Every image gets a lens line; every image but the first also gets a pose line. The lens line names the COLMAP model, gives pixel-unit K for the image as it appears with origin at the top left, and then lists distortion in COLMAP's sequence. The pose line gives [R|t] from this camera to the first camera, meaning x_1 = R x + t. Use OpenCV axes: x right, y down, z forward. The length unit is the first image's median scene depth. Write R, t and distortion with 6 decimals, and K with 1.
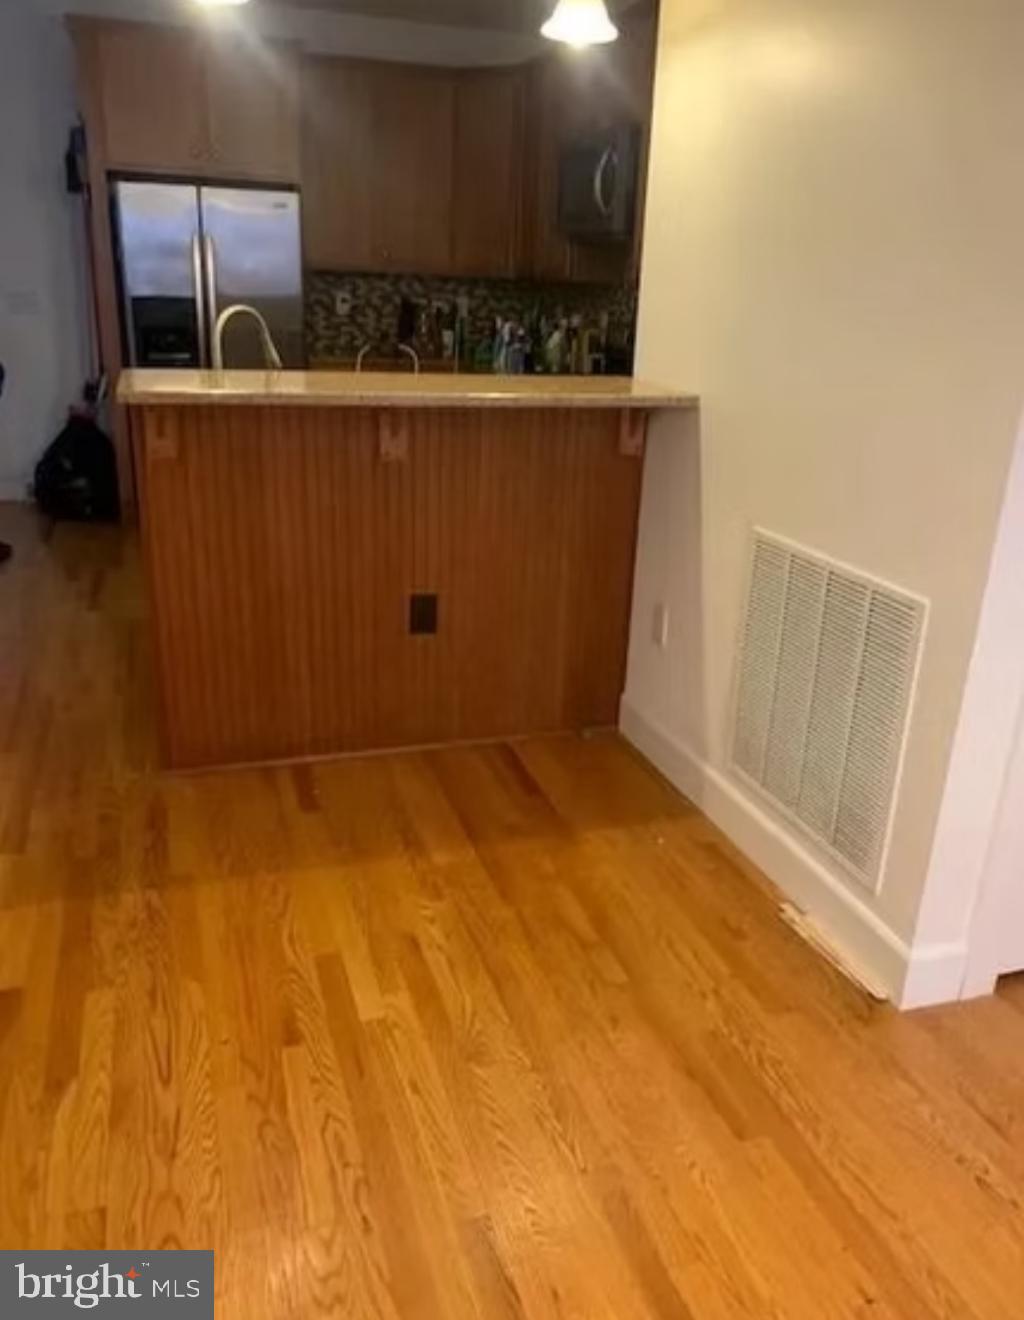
lens RADIAL K [[1037.0, 0, 522.0], [0, 1037.0, 647.8], [0, 0, 1]] dist [-0.005032, -0.004320]
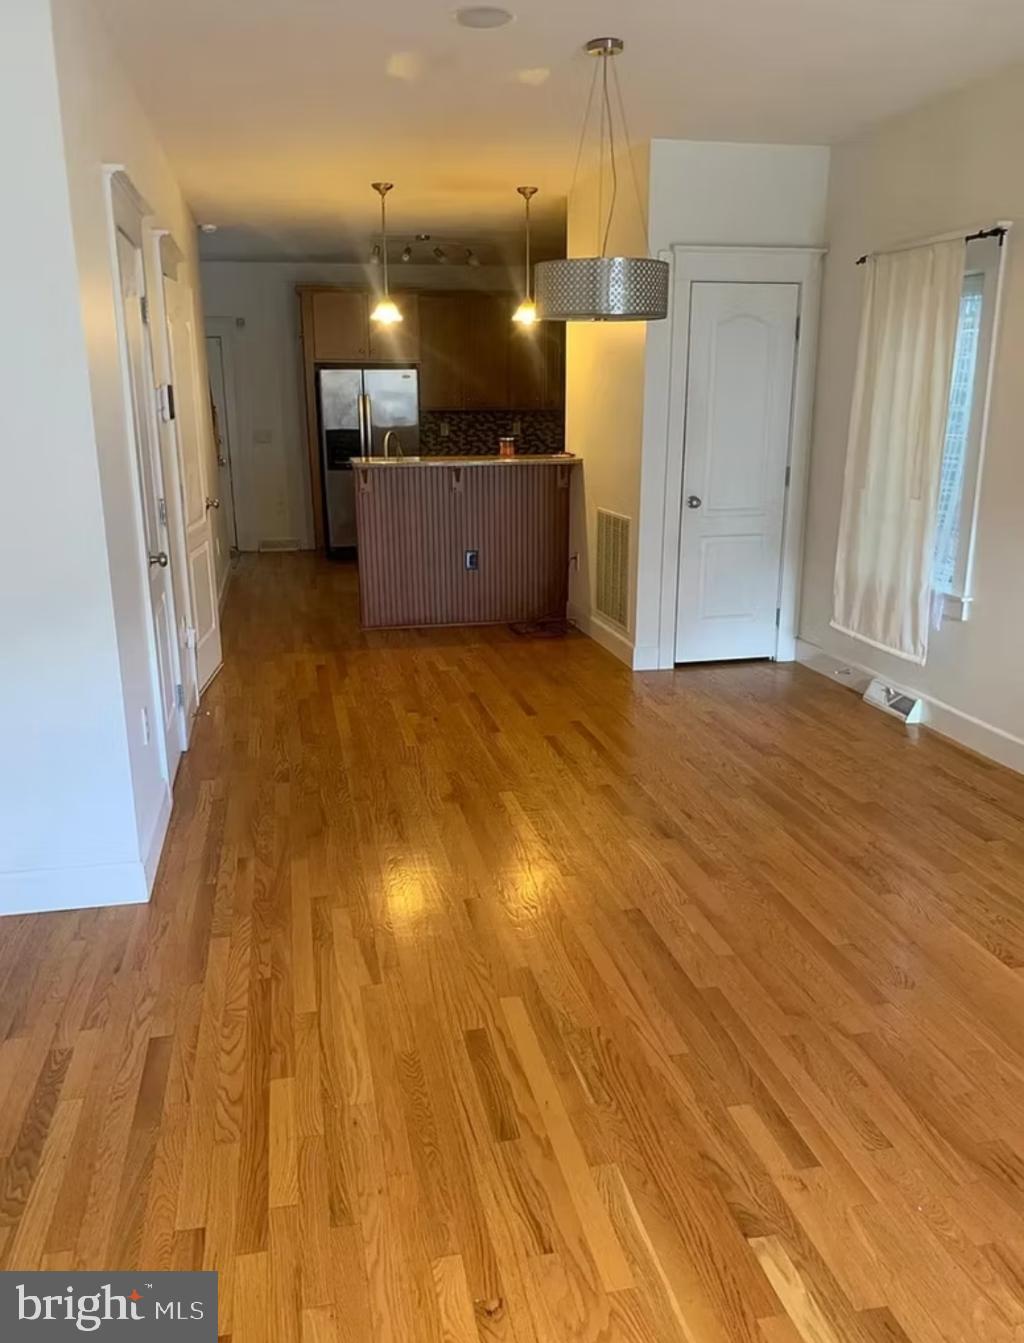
lens RADIAL K [[985.8, 0, 507.3], [0, 985.8, 680.5], [0, 0, 1]] dist [0.014525, 0.000927]
pose [[0.992667, -0.015949, -0.119827, 0.135545], [0.007629, 0.997548, -0.069573, 0.218158], [0.120643, 0.068148, 0.990354, -0.638934]]
